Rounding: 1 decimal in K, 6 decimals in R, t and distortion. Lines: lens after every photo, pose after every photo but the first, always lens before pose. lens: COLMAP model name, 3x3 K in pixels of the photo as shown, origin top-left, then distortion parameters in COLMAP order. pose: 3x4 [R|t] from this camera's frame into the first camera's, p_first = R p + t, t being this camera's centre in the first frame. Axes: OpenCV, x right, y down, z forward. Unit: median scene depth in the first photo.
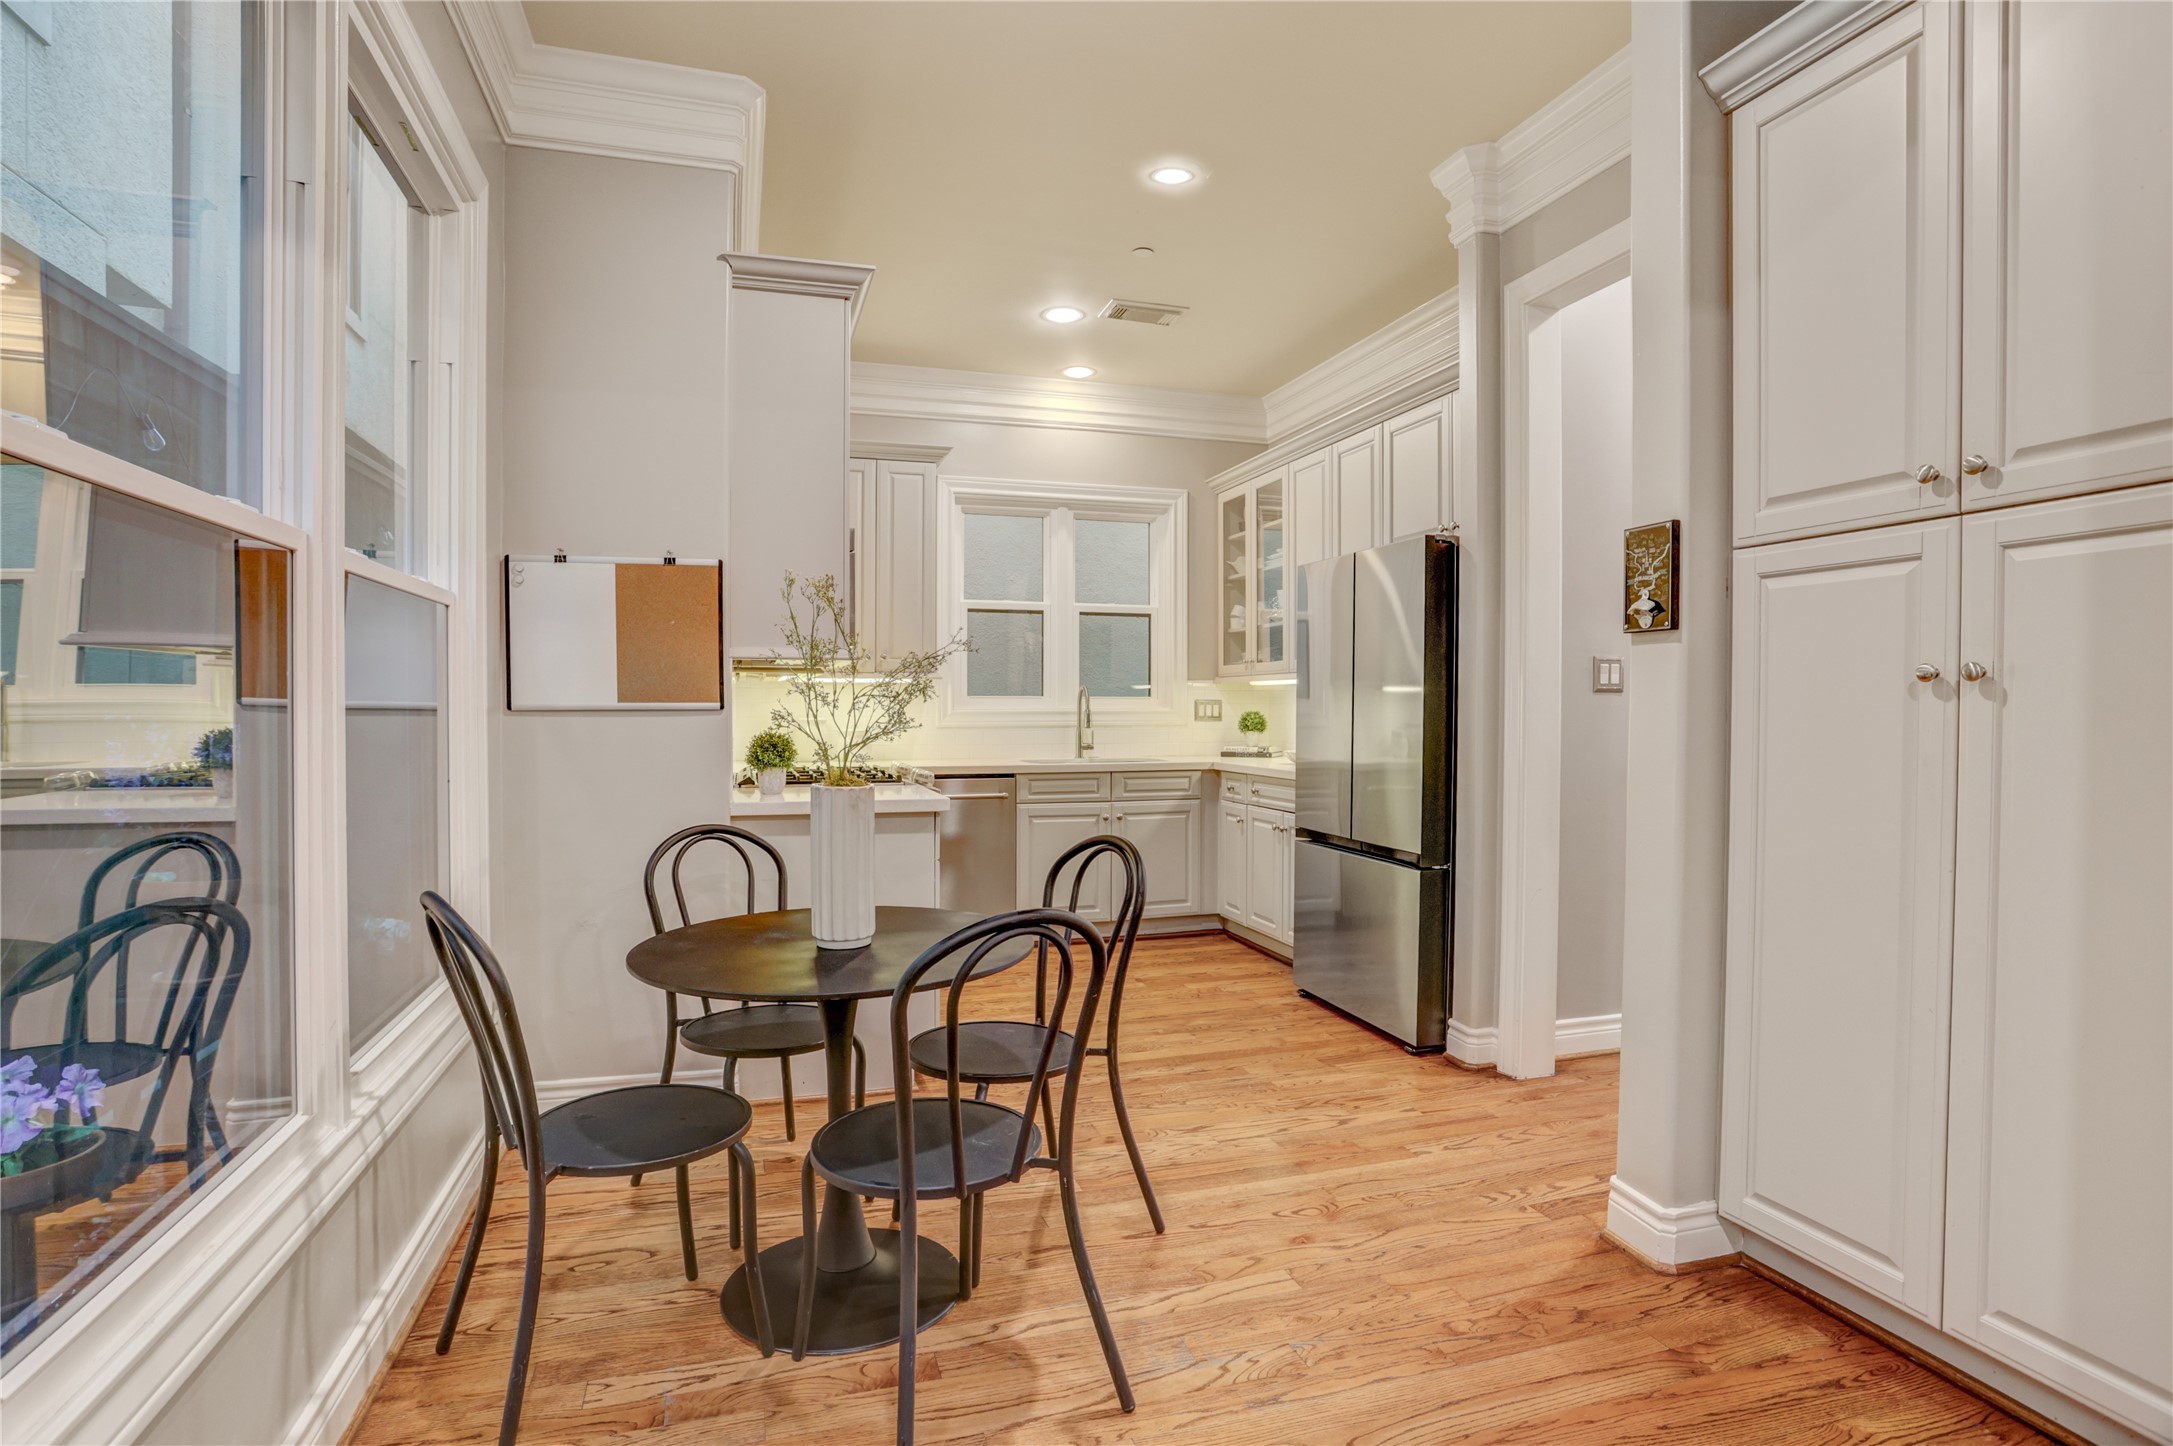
lens RADIAL K [[1064.8, 0, 1080.3], [0, 1064.8, 717.1], [0, 0, 1]] dist [-0.085037, 0.048944]
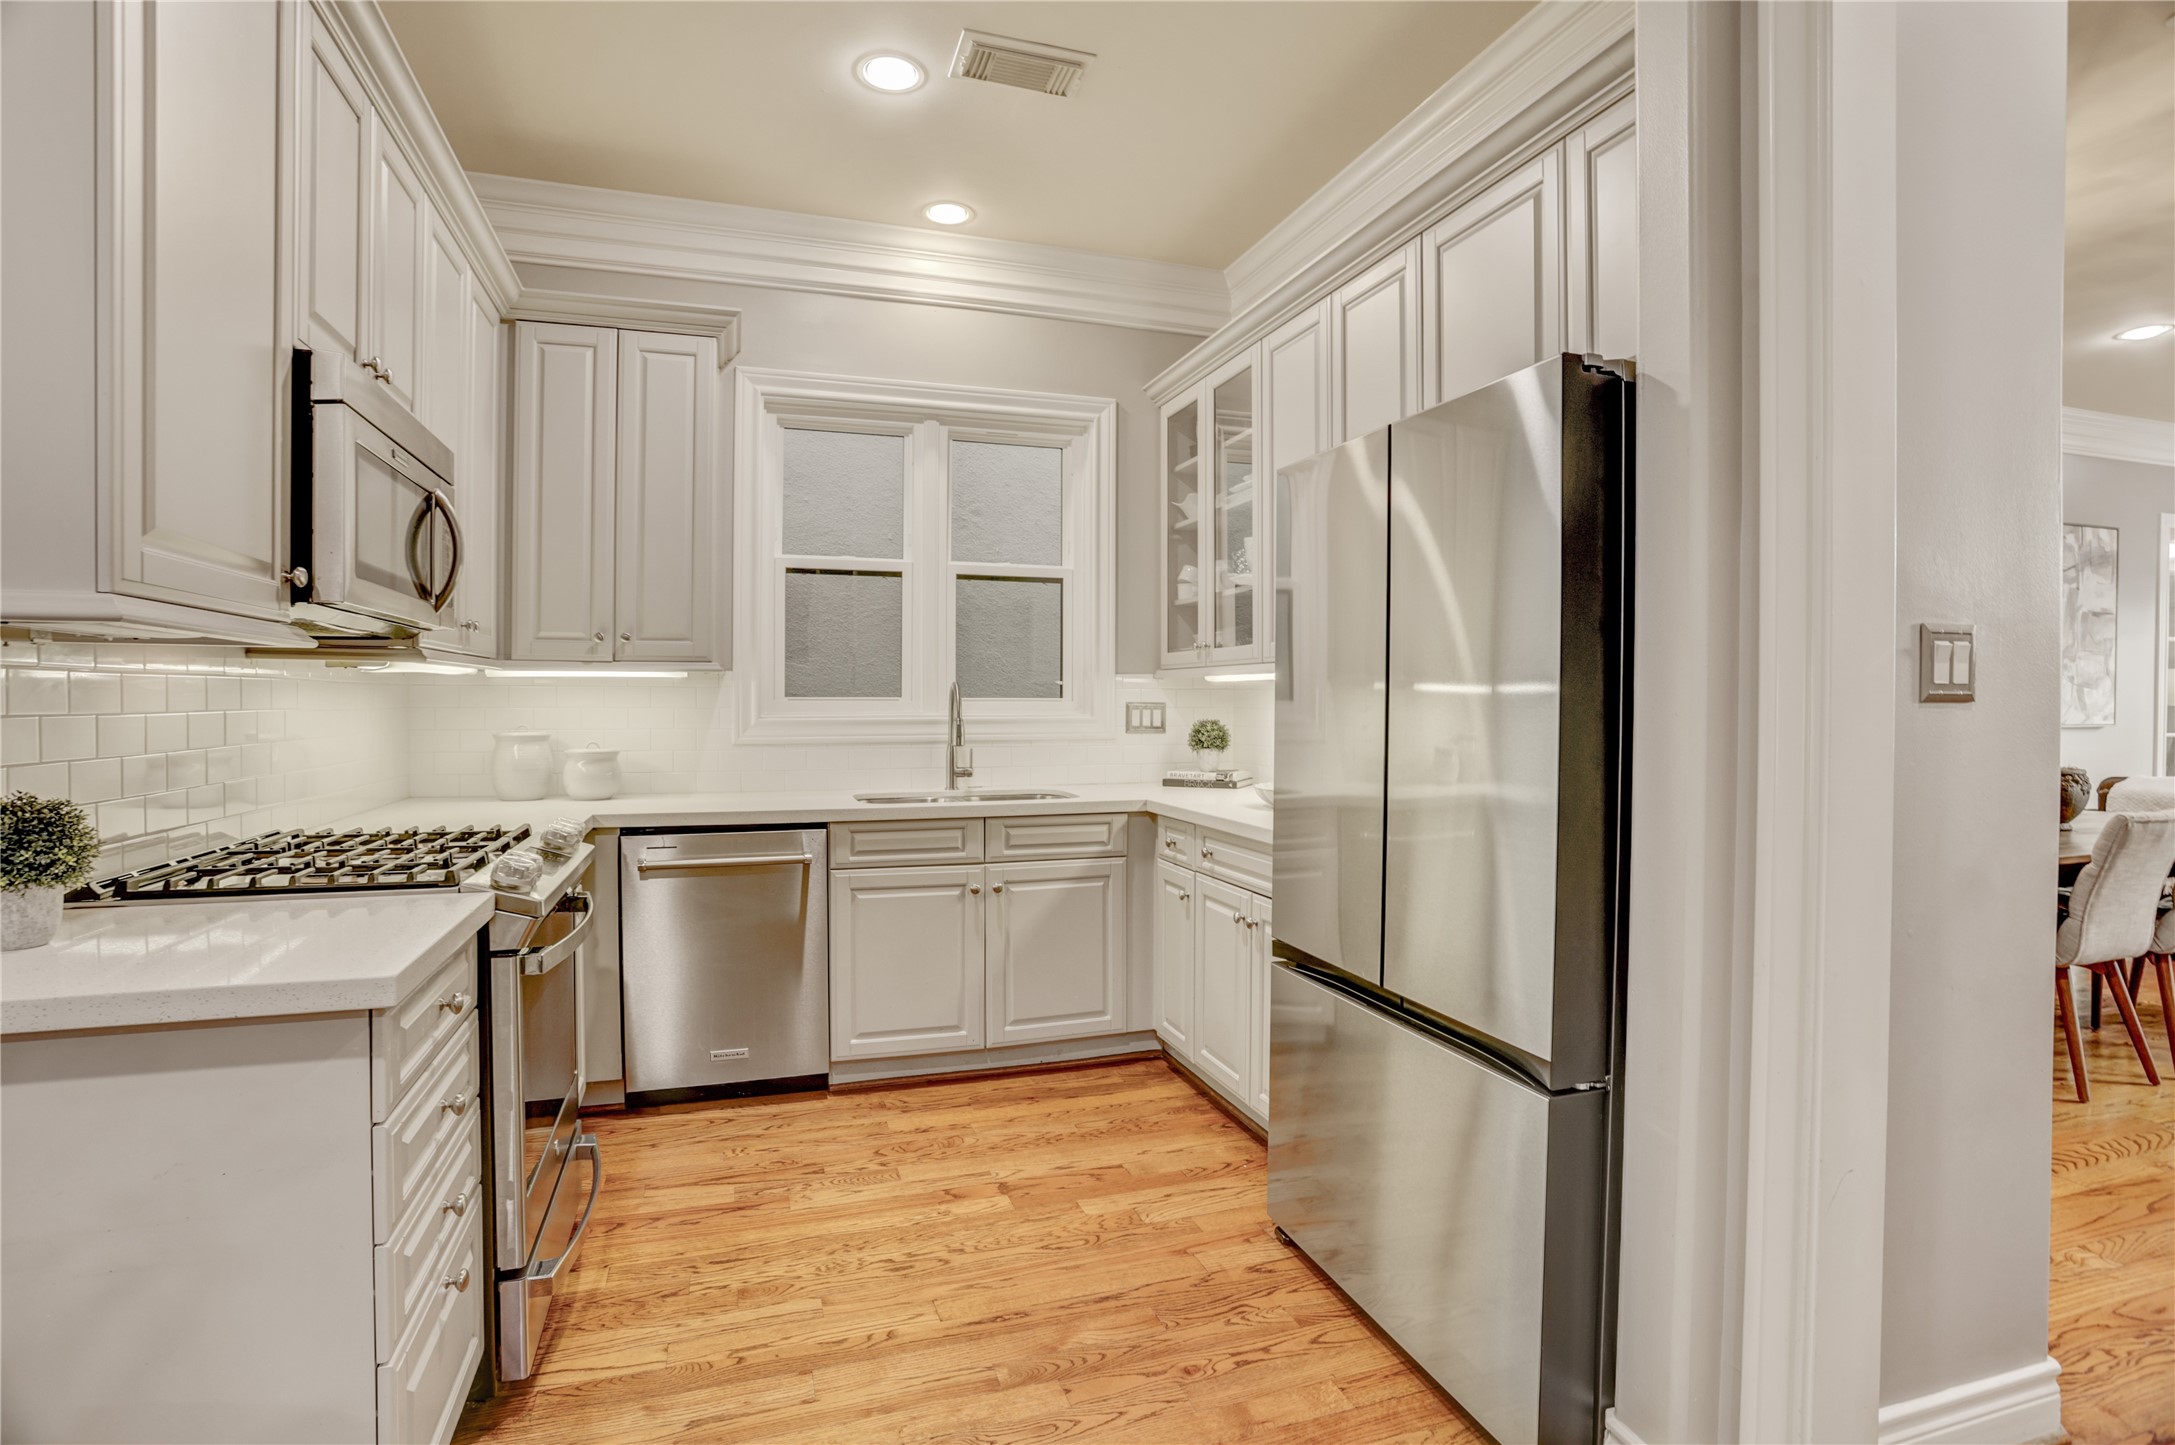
lens RADIAL K [[1065.8, 0, 1081.3], [0, 1065.8, 716.6], [0, 0, 1]] dist [-0.085037, 0.048944]
pose [[0.999670, 0.000373, 0.025673, 0.064836], [-0.000511, 0.999985, 0.005405, -0.011650], [-0.025670, -0.005416, 0.999656, 0.329646]]
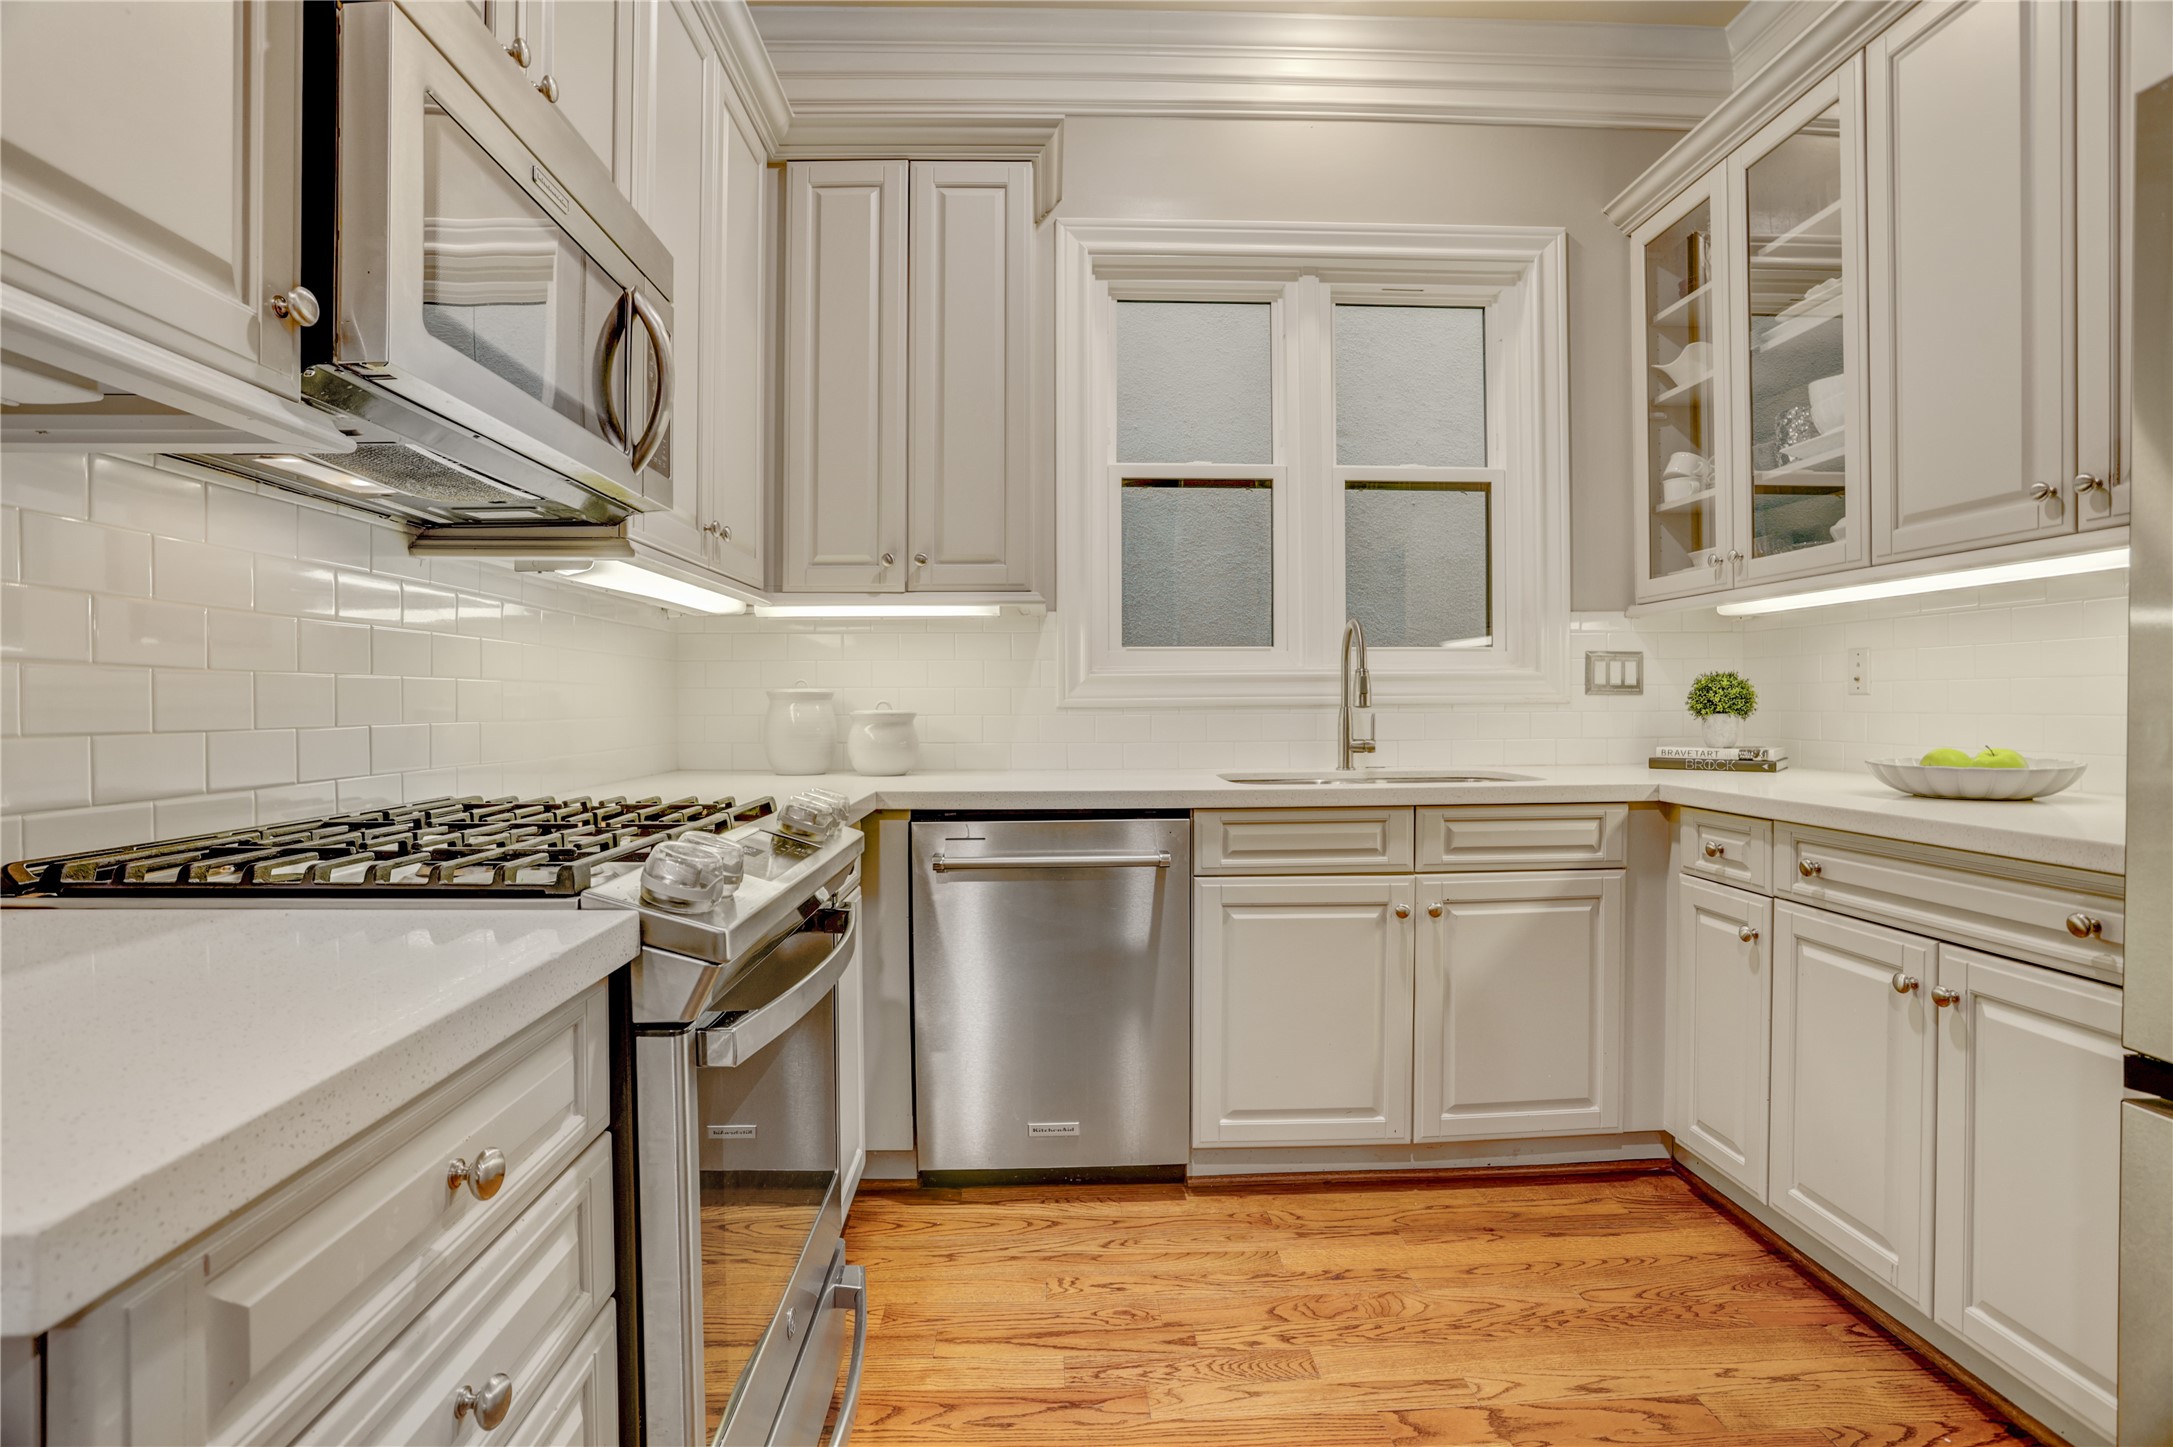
lens RADIAL K [[1064.8, 0, 1080.3], [0, 1064.8, 717.6], [0, 0, 1]] dist [-0.085037, 0.048944]
pose [[0.966833, -0.002095, -0.255402, 0.005780], [0.003505, 0.999981, 0.005065, 0.011672], [0.255386, -0.005792, 0.966822, 0.503392]]
